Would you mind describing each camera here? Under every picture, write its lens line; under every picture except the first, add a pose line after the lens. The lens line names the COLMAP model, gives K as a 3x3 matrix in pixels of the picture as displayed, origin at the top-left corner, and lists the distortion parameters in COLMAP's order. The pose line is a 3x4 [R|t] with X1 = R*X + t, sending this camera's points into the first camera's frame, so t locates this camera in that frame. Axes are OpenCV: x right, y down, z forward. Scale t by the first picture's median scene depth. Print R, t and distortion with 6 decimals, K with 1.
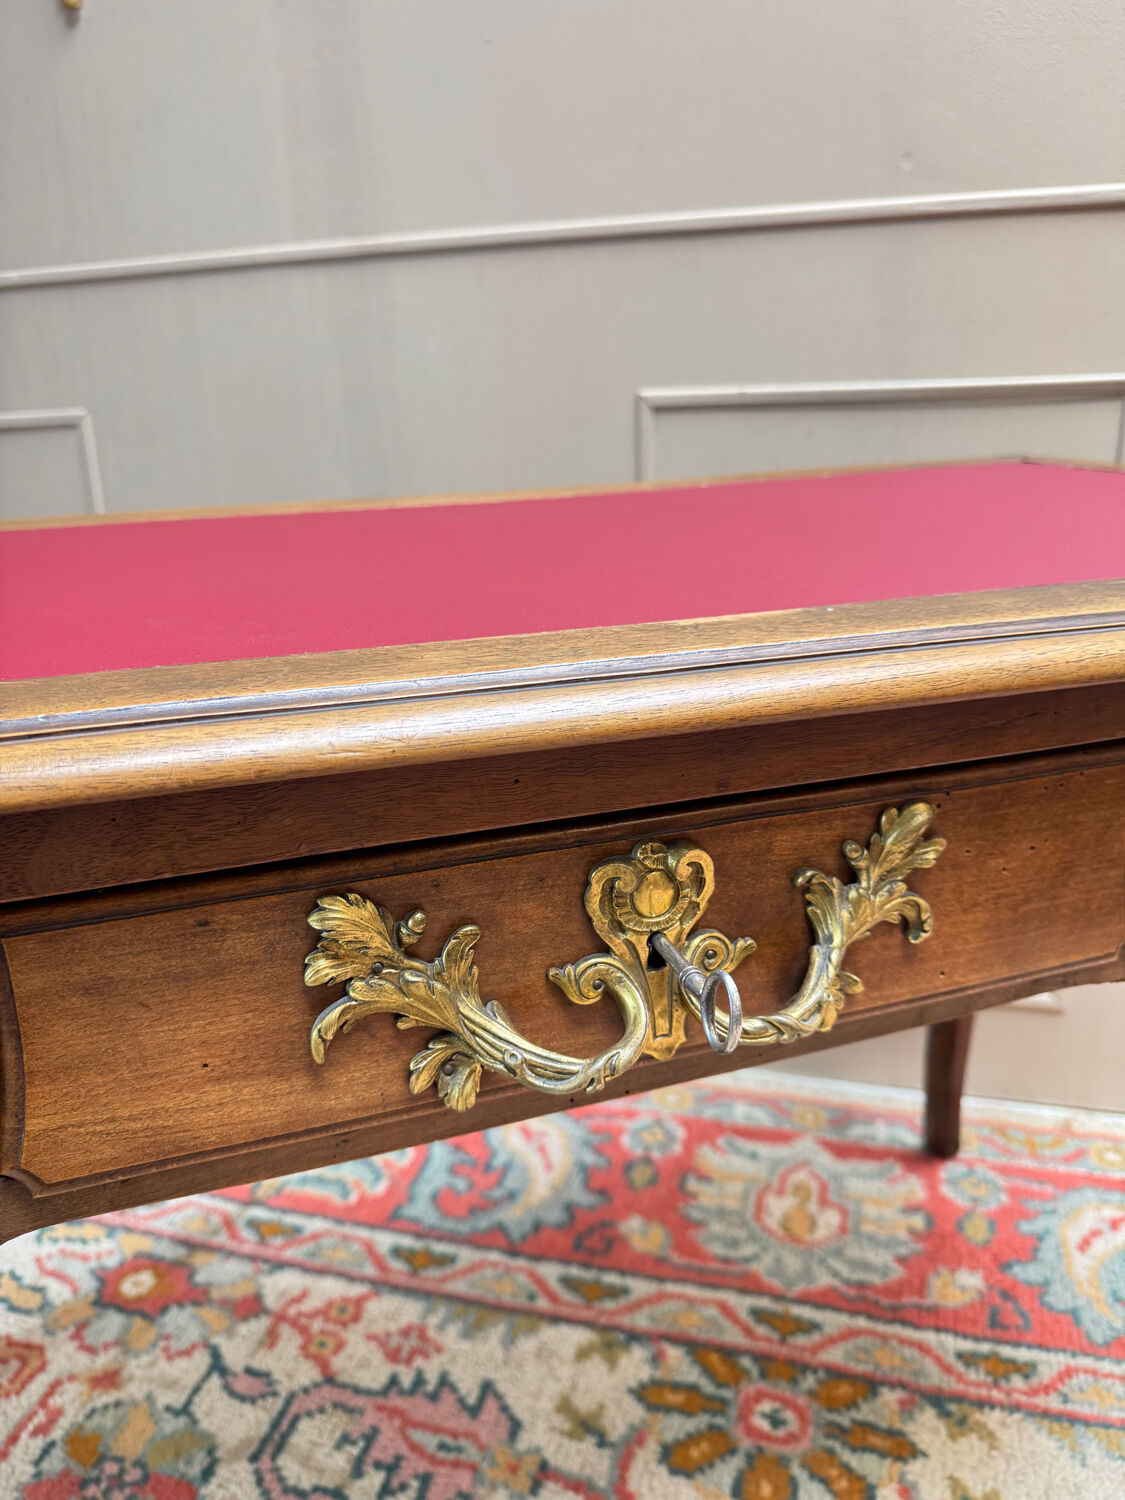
lens RADIAL K [[1124.0, 0, 544.4], [0, 1124.0, 750.3], [0, 0, 1]] dist [-0.011761, -0.007947]
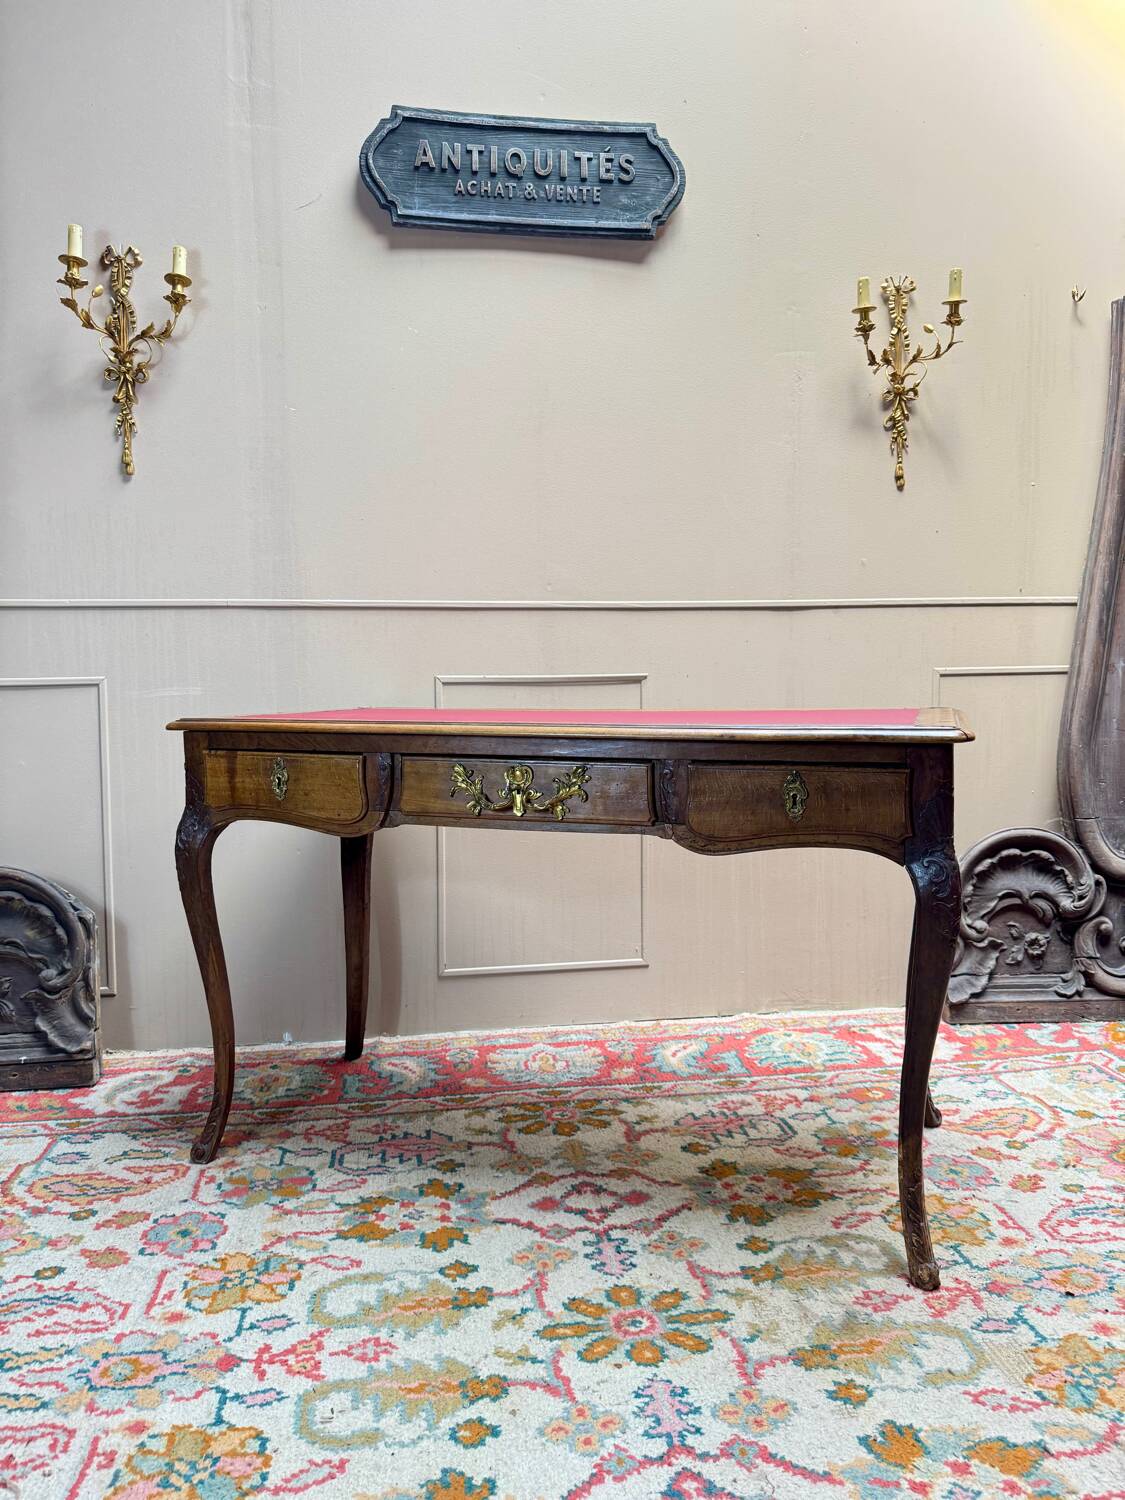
lens RADIAL K [[1081.7, 0, 553.6], [0, 1081.7, 750.9], [0, 0, 1]] dist [-0.005216, -0.001218]
pose [[0.916152, -0.006258, 0.400781, -0.589839], [0.105260, 0.968542, -0.225493, 0.340786], [-0.386762, 0.248772, 0.887991, -0.956155]]
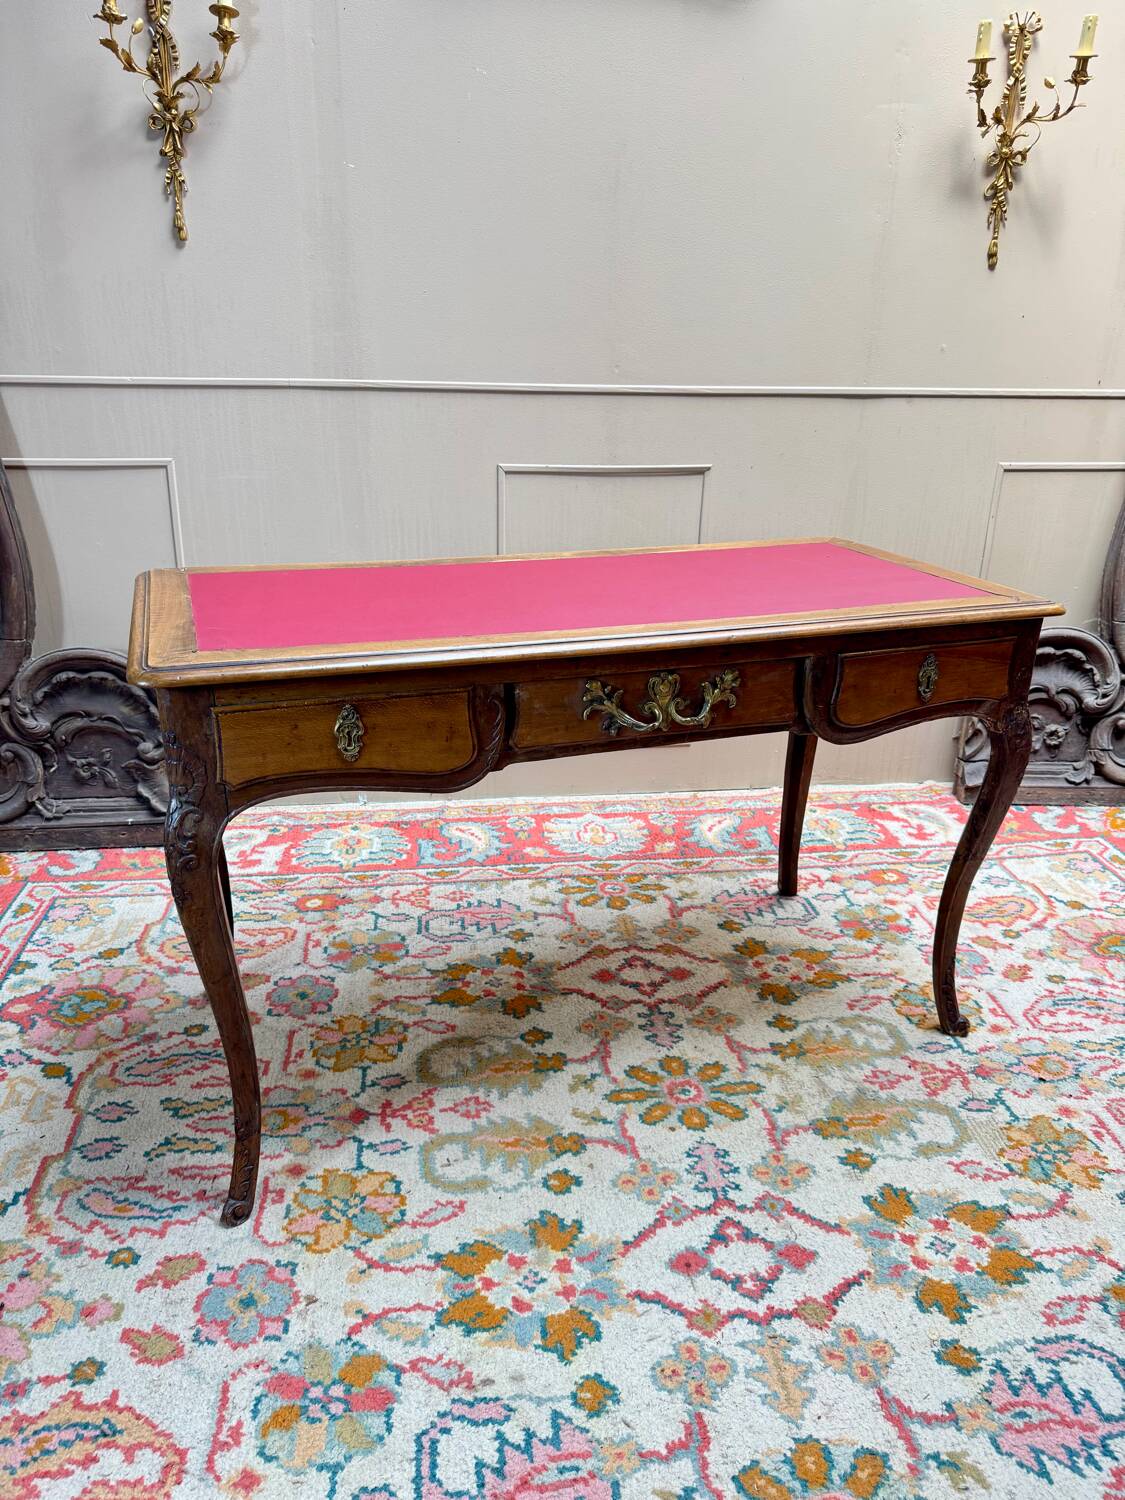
lens RADIAL K [[1078.1, 0, 559.8], [0, 1078.1, 750.4], [0, 0, 1]] dist [0.023570, -0.031676]
pose [[0.919832, -0.094958, 0.380647, -0.714158], [0.073125, 0.994760, 0.071452, 0.094251], [-0.385437, -0.037890, 0.921956, -1.052876]]
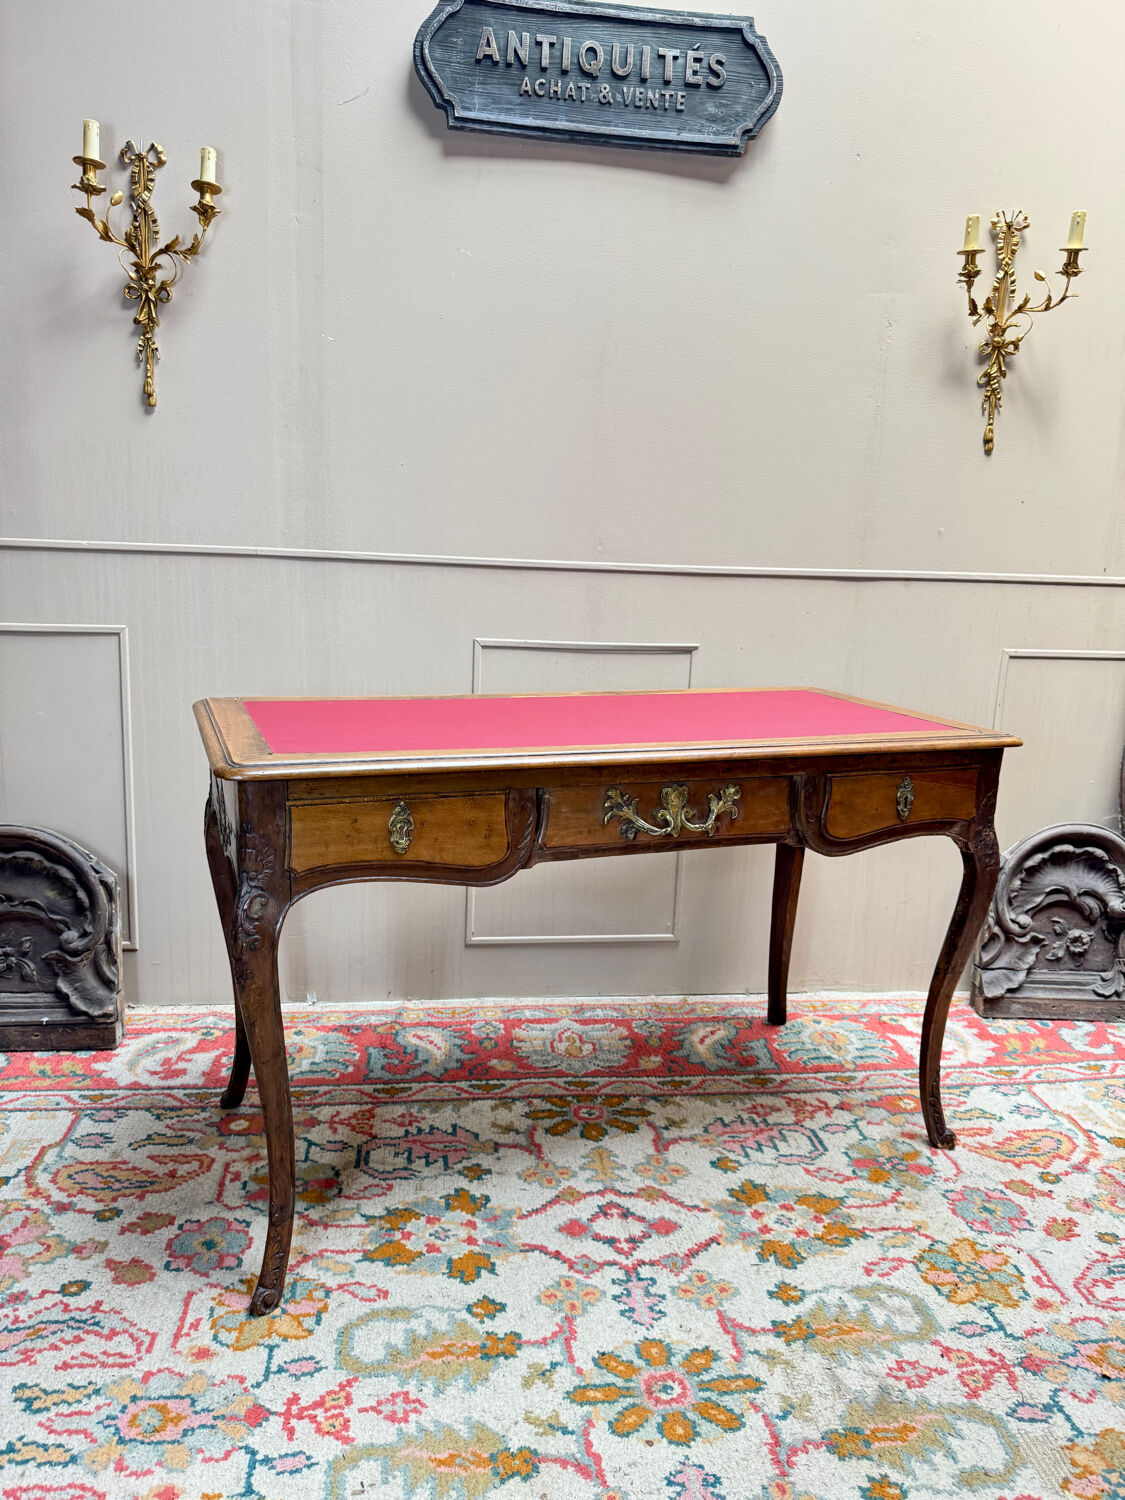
lens RADIAL K [[1080.3, 0, 555.9], [0, 1080.3, 758.6], [0, 0, 1]] dist [-0.001523, -0.004704]
pose [[0.920476, -0.012781, 0.390590, -0.596725], [0.053356, 0.994216, -0.093207, 0.091954], [-0.387140, 0.106636, 0.915834, -0.875496]]
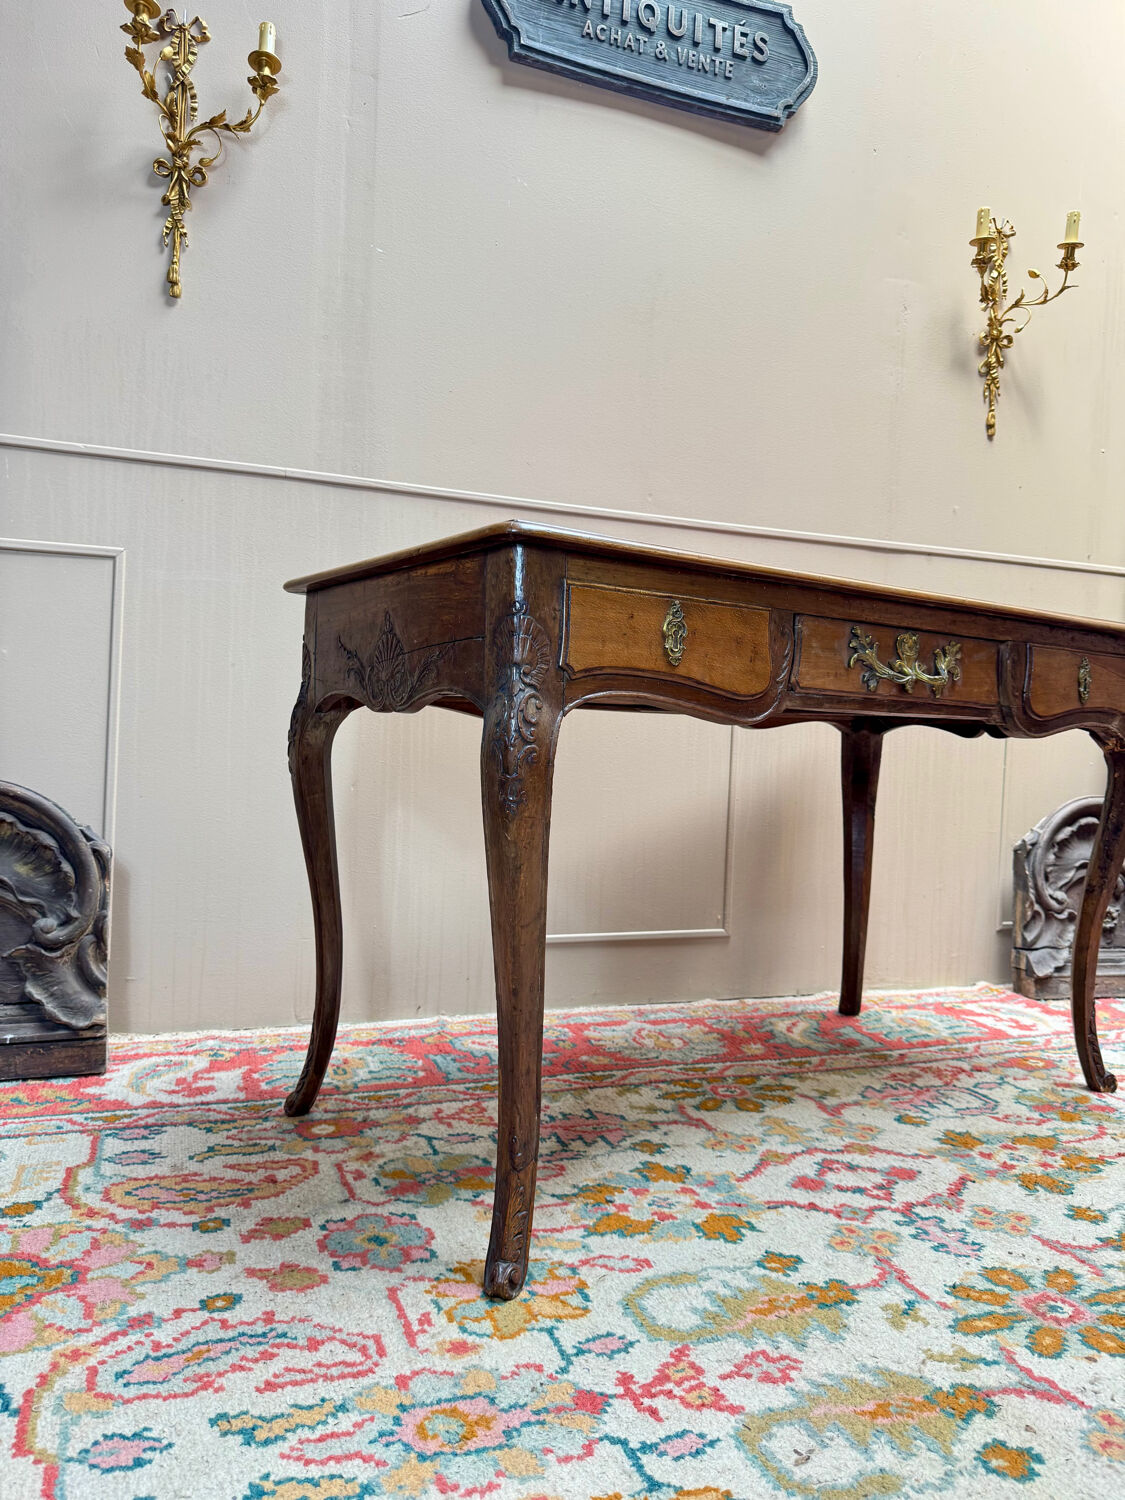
lens RADIAL K [[1083.4, 0, 558.1], [0, 1083.4, 752.3], [0, 0, 1]] dist [-0.006688, 0.002859]
pose [[0.803388, 0.050998, 0.593268, -0.994133], [0.117297, 0.963250, -0.241644, 0.410155], [-0.583789, 0.263722, 0.767881, -0.319436]]
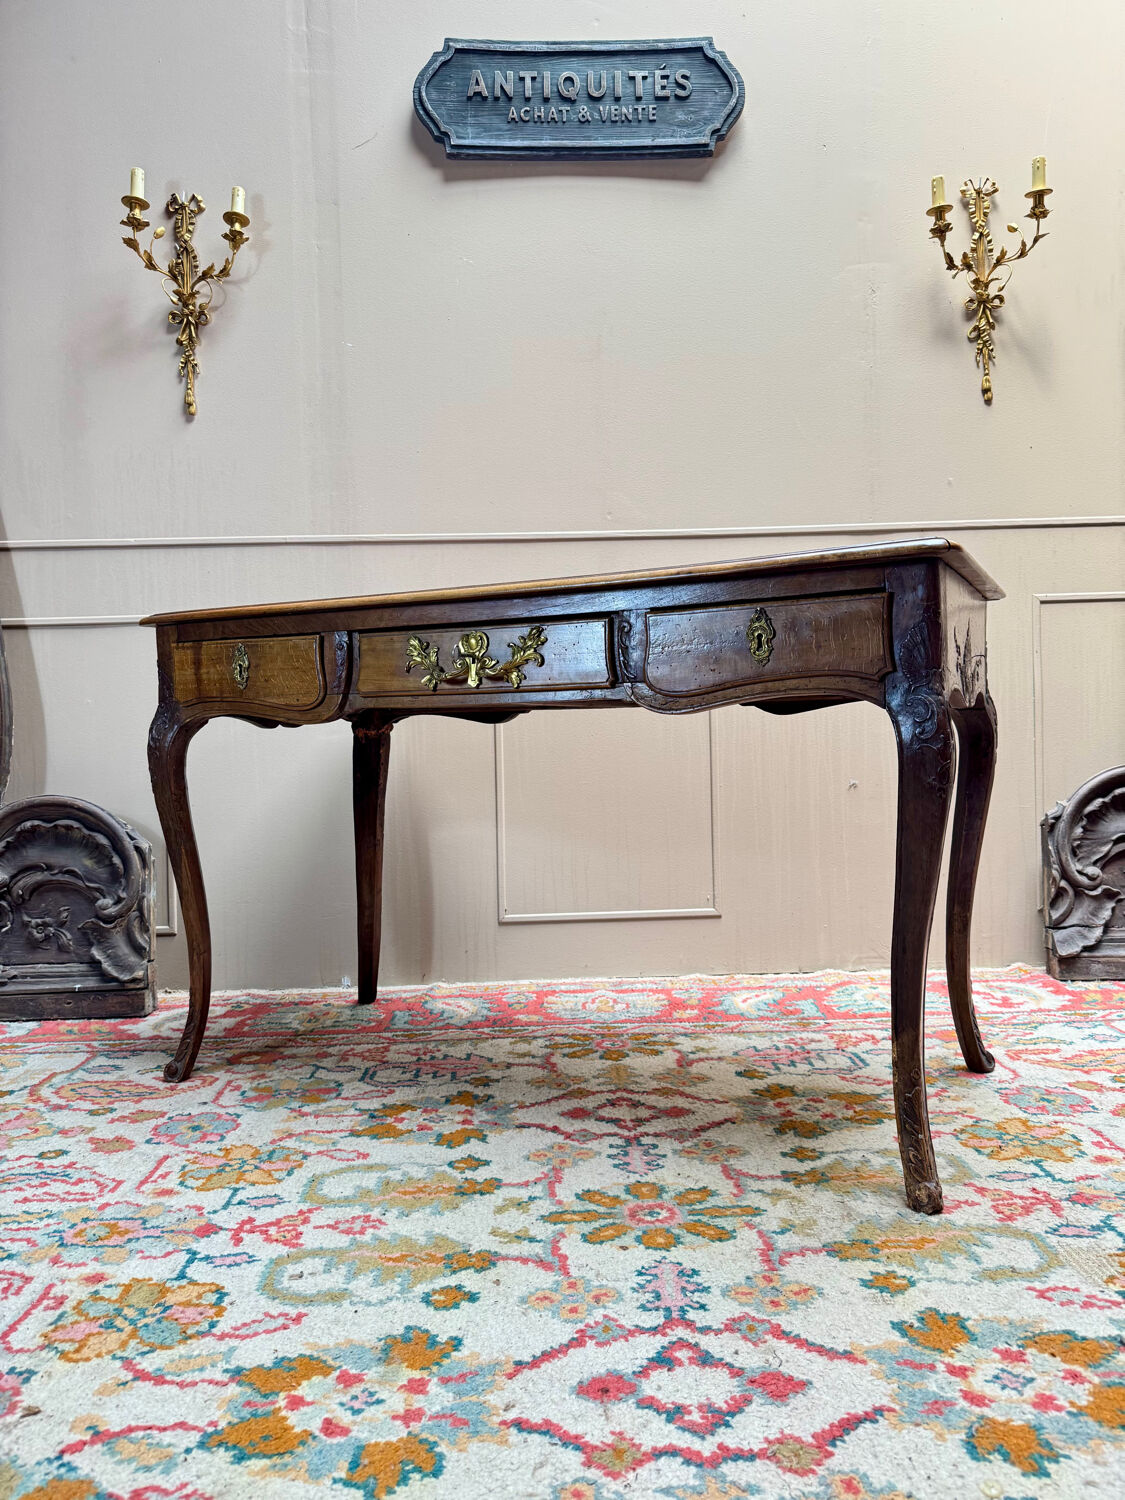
lens RADIAL K [[1076.2, 0, 557.4], [0, 1076.2, 755.2], [0, 0, 1]] dist [0.004149, -0.010265]
pose [[0.957191, 0.002258, 0.289447, -0.416309], [0.083838, 0.954944, -0.284700, 0.575817], [-0.277048, 0.296779, 0.913875, -0.842846]]
